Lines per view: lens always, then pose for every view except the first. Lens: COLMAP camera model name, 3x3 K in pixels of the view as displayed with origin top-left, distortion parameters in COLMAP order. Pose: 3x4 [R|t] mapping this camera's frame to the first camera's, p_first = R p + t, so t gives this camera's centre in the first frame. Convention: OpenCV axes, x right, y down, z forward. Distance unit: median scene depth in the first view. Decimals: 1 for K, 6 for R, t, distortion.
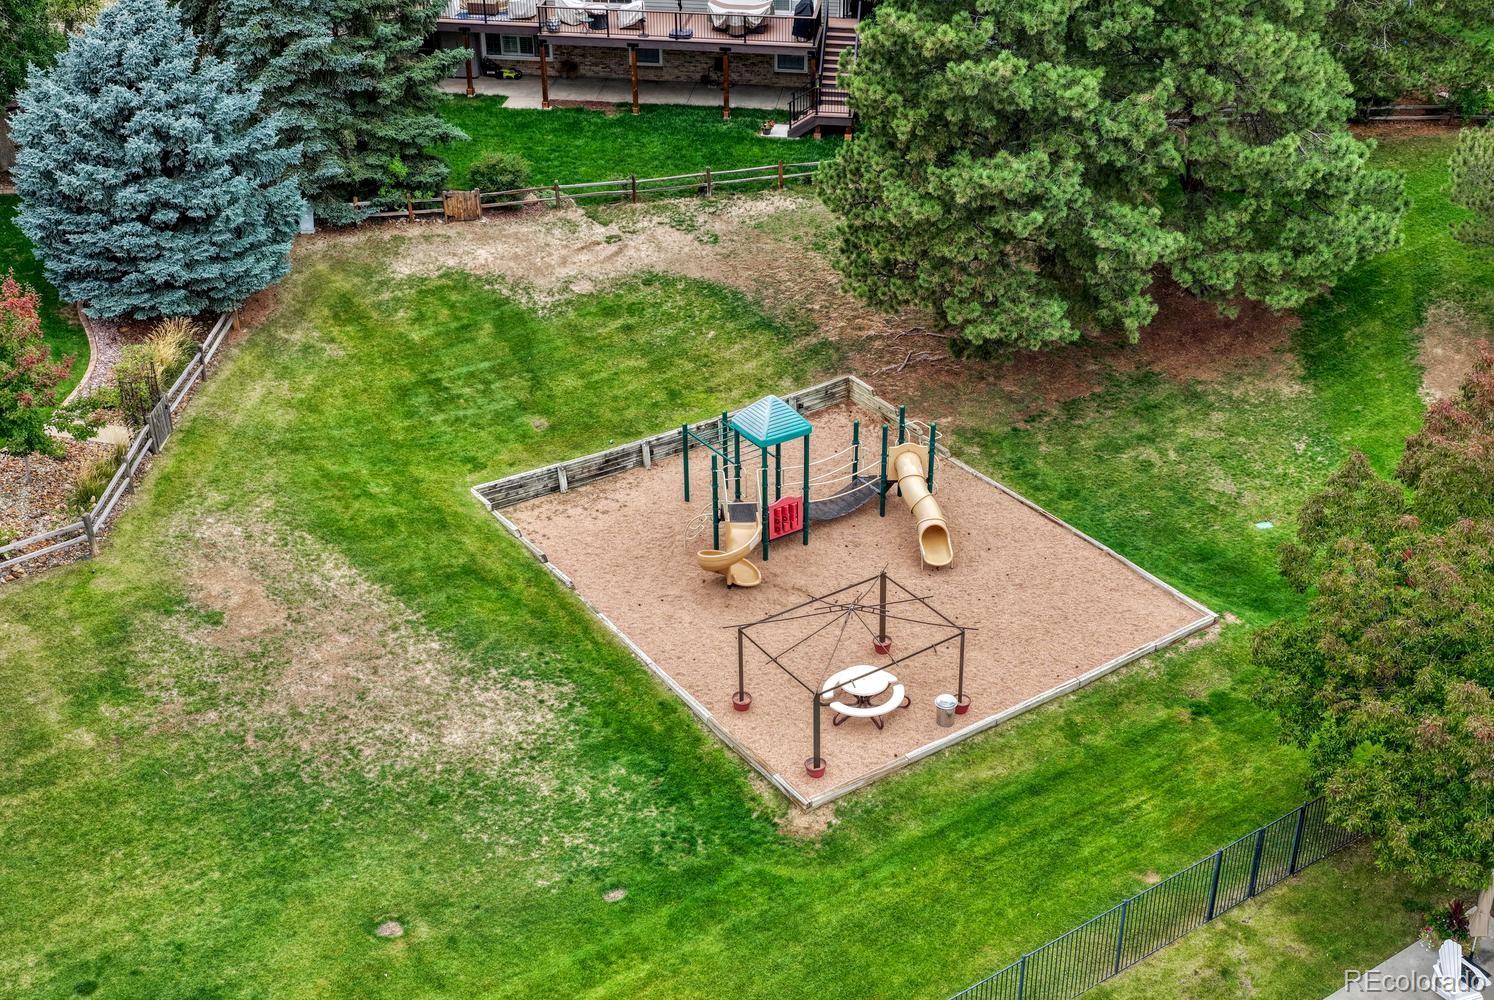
lens RADIAL K [[1609.4, 0, 815.4], [0, 1609.4, 498.9], [0, 0, 1]] dist [0.085715, -0.131219]
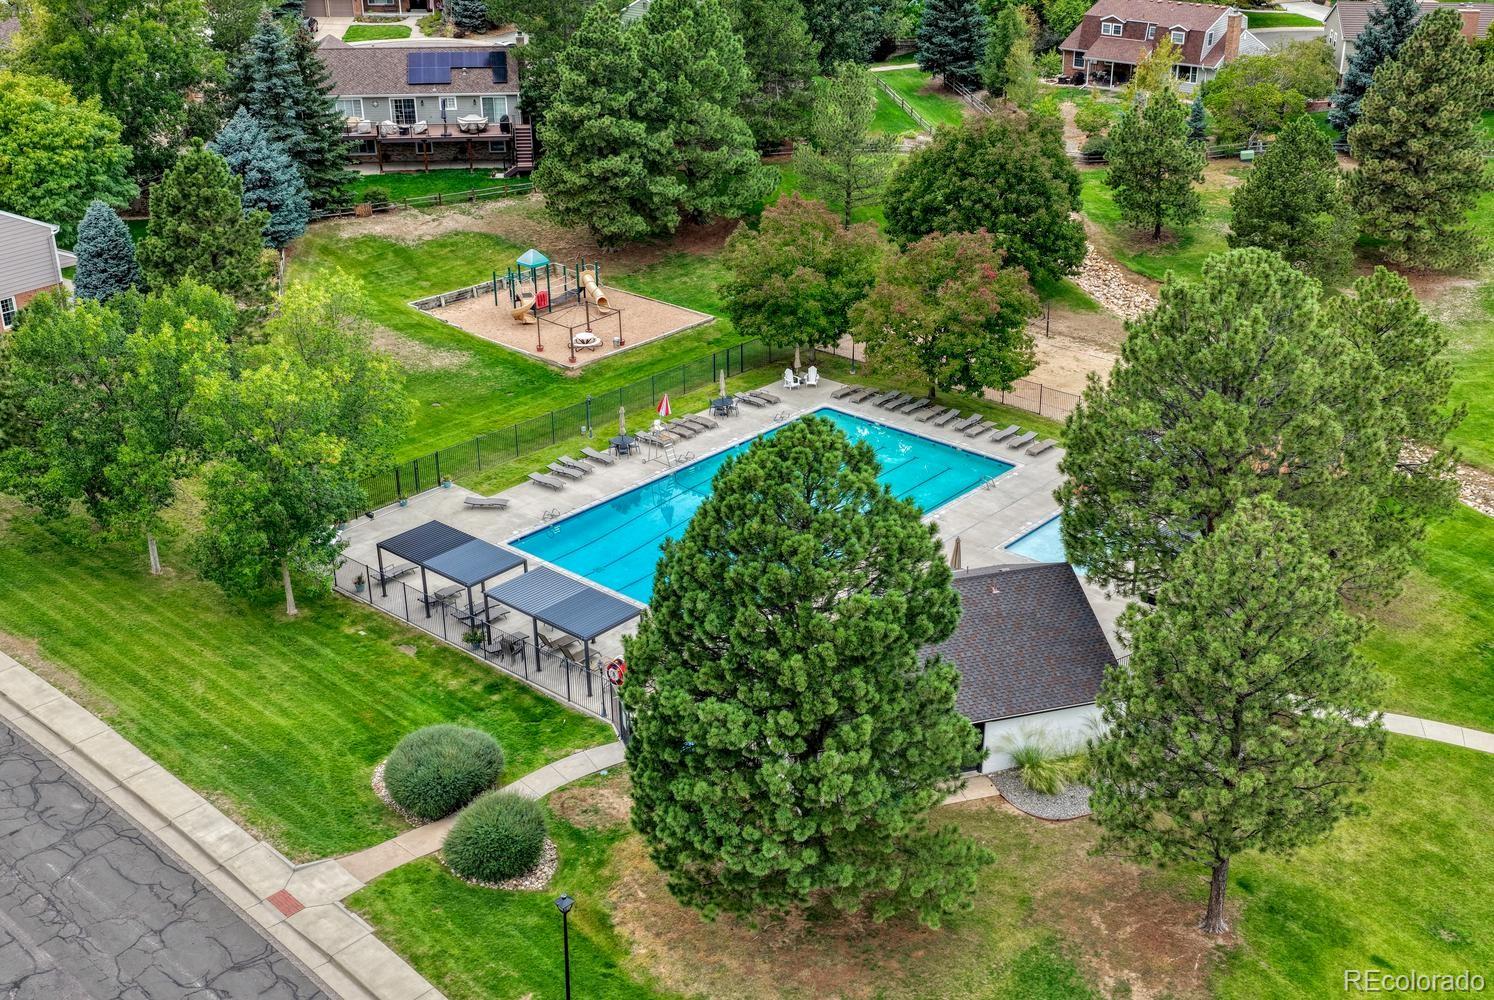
lens RADIAL K [[1457.4, 0, 746.9], [0, 1457.4, 410.4], [0, 0, 1]] dist [0.059205, -0.090973]
pose [[0.971379, -0.102761, 0.214156, -0.195216], [0.132356, 0.982804, -0.128755, 0.473242], [-0.197243, 0.153415, 0.968276, -1.124702]]
